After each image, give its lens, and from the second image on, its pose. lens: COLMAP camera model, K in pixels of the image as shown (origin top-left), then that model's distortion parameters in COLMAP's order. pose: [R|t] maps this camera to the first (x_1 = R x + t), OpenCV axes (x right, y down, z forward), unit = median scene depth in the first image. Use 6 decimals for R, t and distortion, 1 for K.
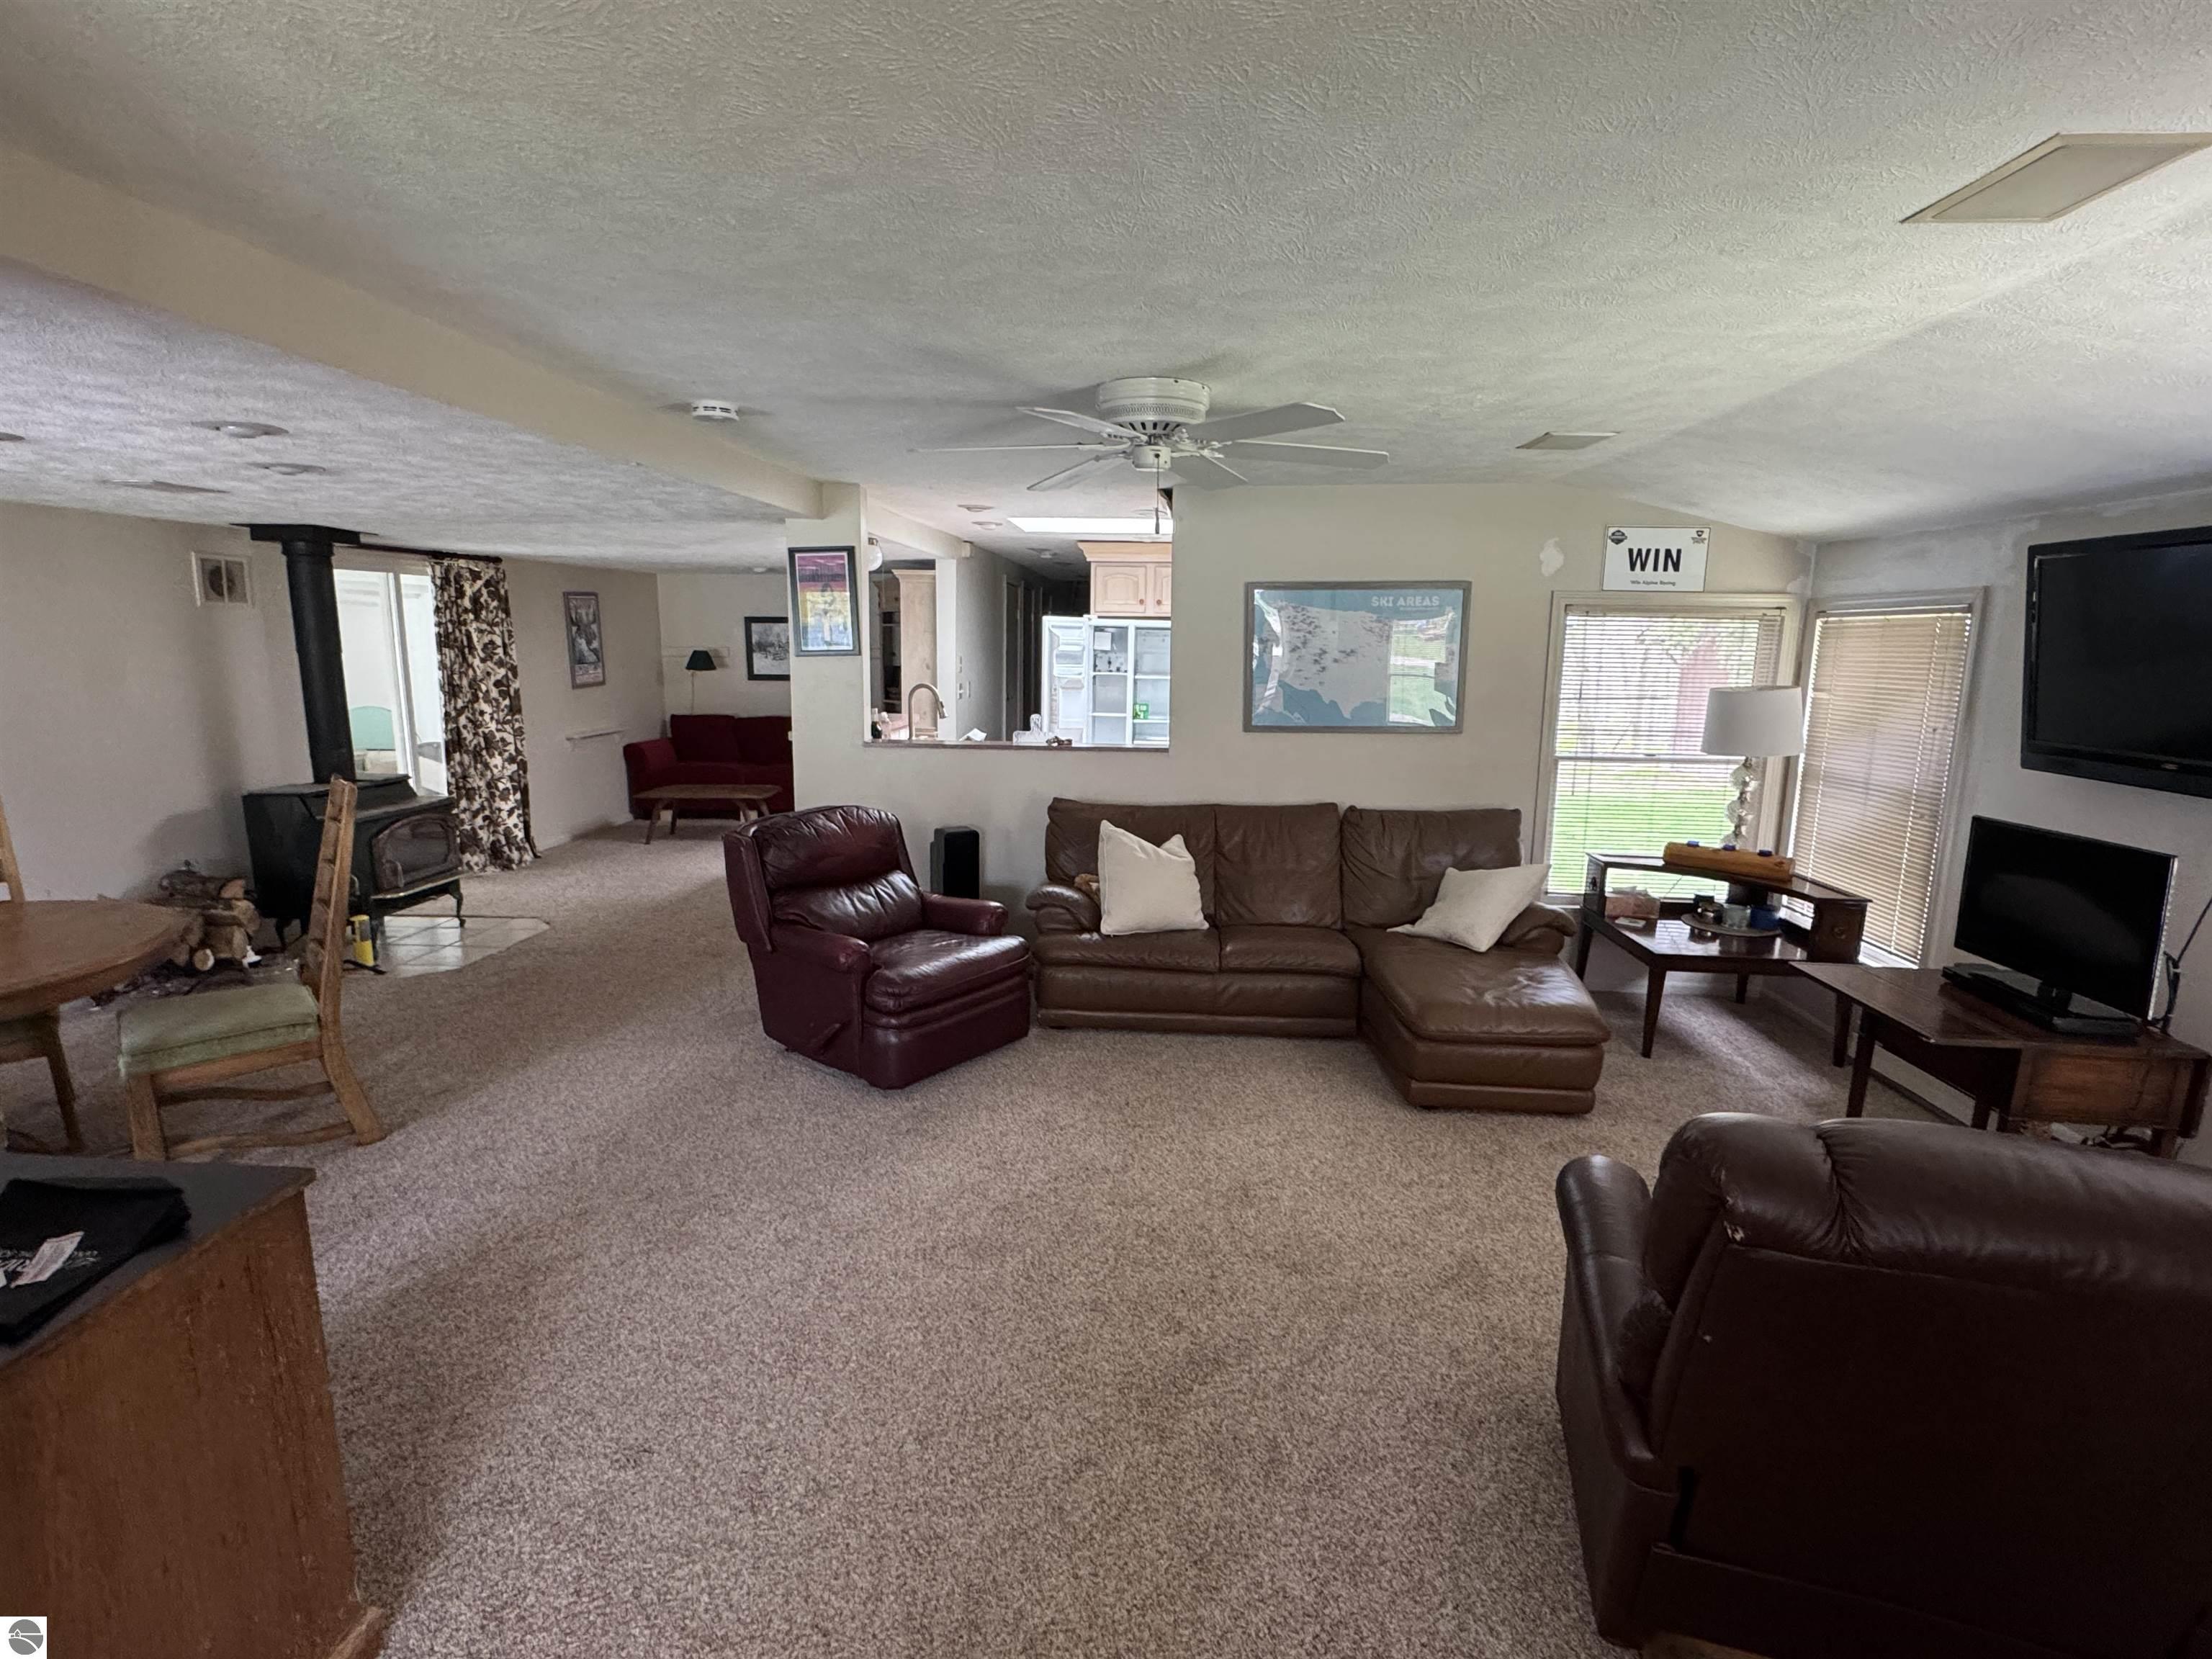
lens RADIAL K [[1070.1, 0, 1103.4], [0, 1070.1, 825.1], [0, 0, 1]] dist [-0.001420, -0.000476]
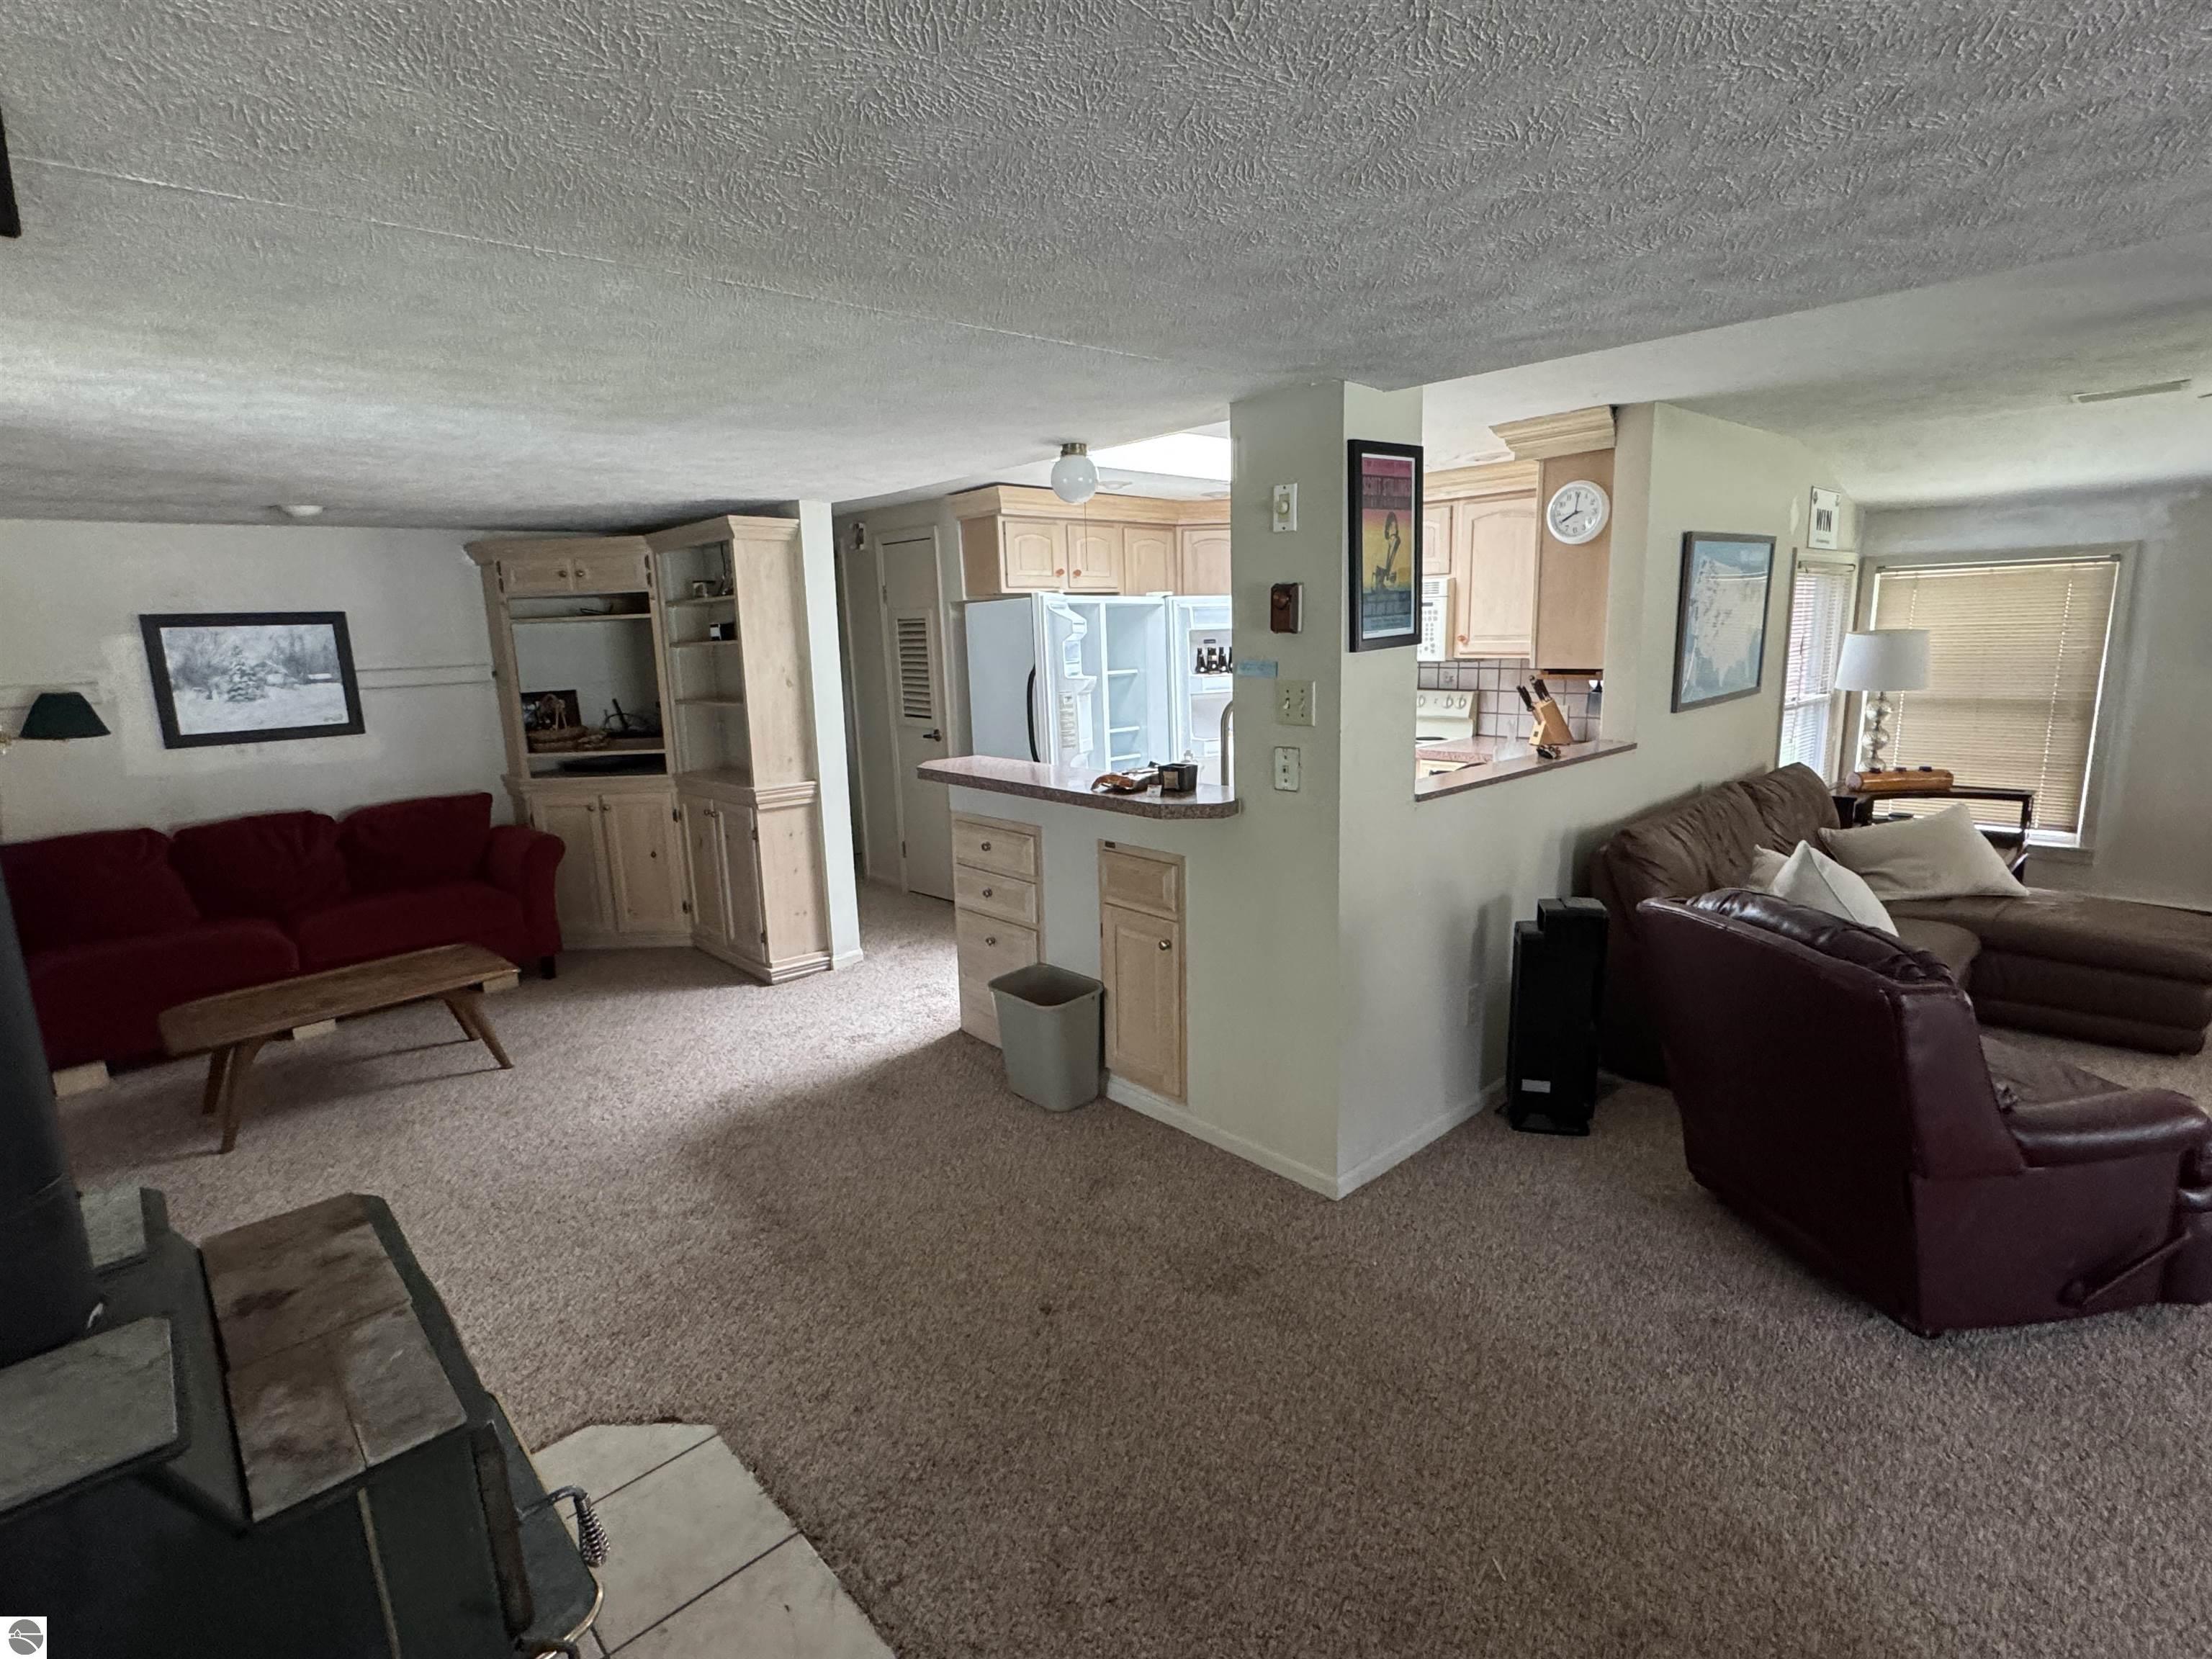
lens RADIAL K [[1070.1, 0, 1103.4], [0, 1070.1, 825.1], [0, 0, 1]] dist [-0.001420, -0.000476]
pose [[0.678927, -0.166193, 0.715149, -0.745704], [0.165342, 0.983632, 0.071618, -0.127746], [-0.715346, 0.069621, 0.695294, 0.713152]]
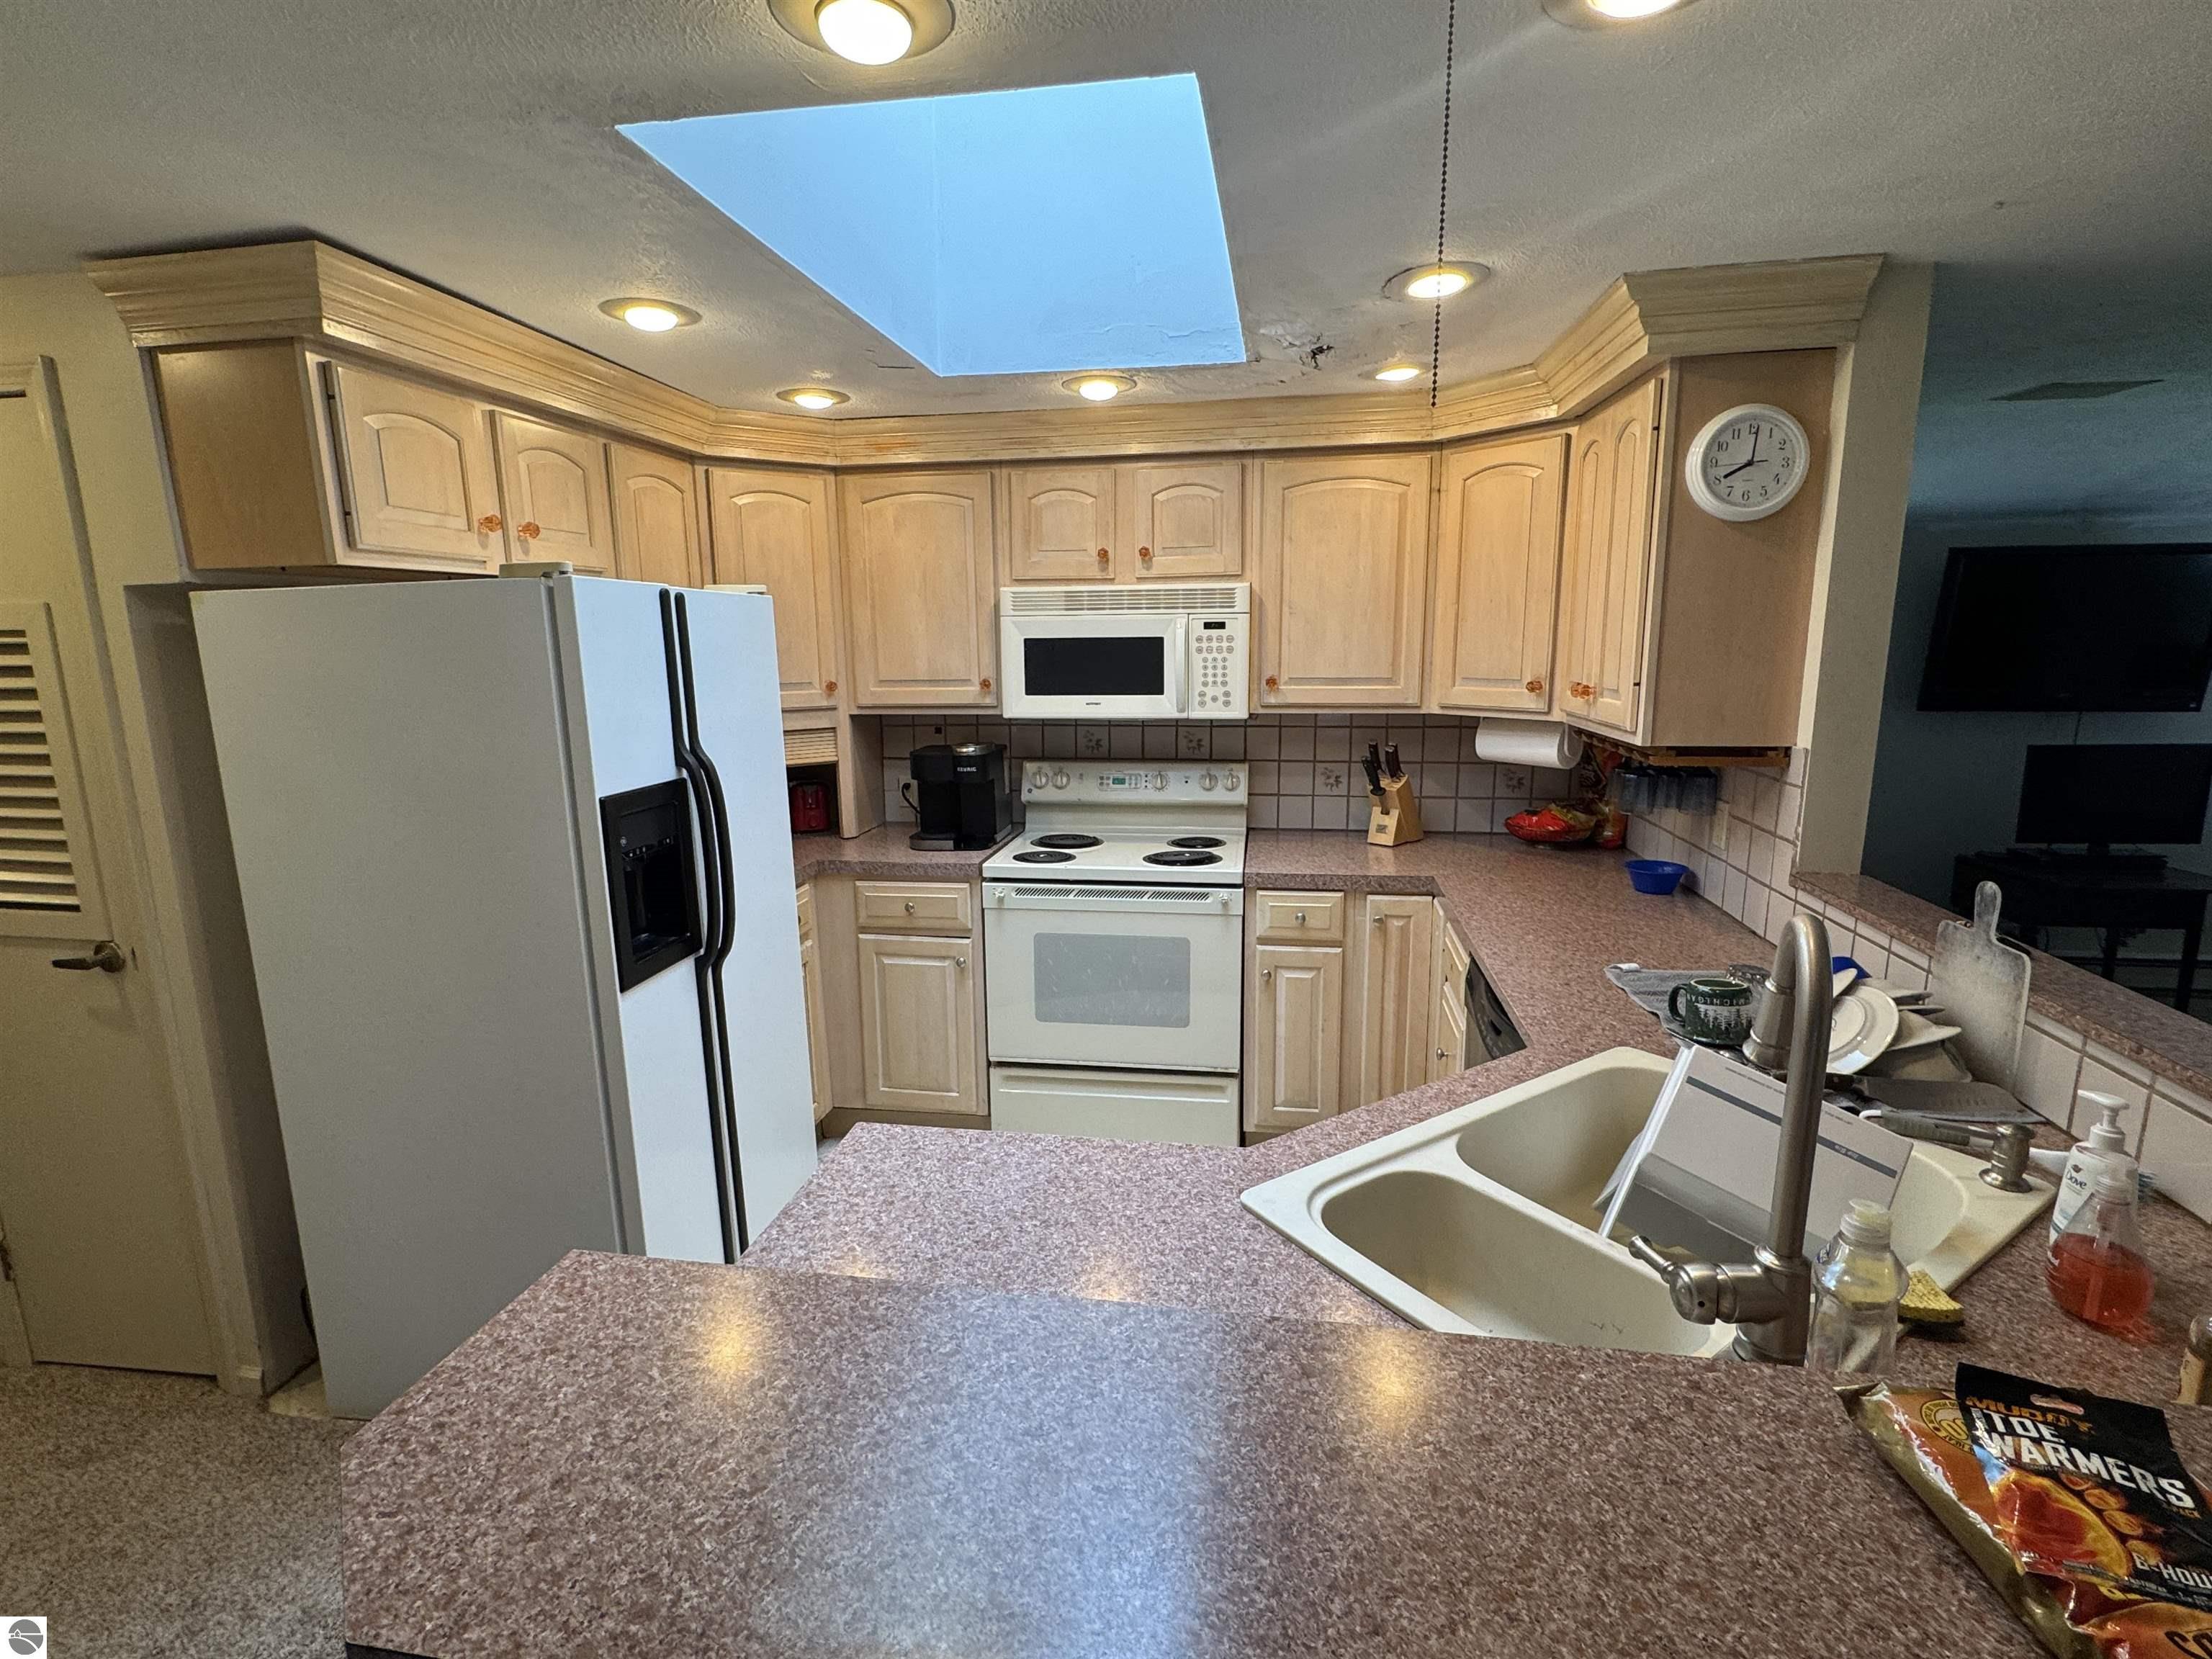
lens RADIAL K [[1070.1, 0, 1103.4], [0, 1070.1, 825.1], [0, 0, 1]] dist [-0.001420, -0.000476]
pose [[0.086854, -0.190831, 0.977773, -0.381700], [0.187770, 0.967026, 0.172054, -0.219661], [-0.978365, 0.168653, 0.119823, 1.210611]]
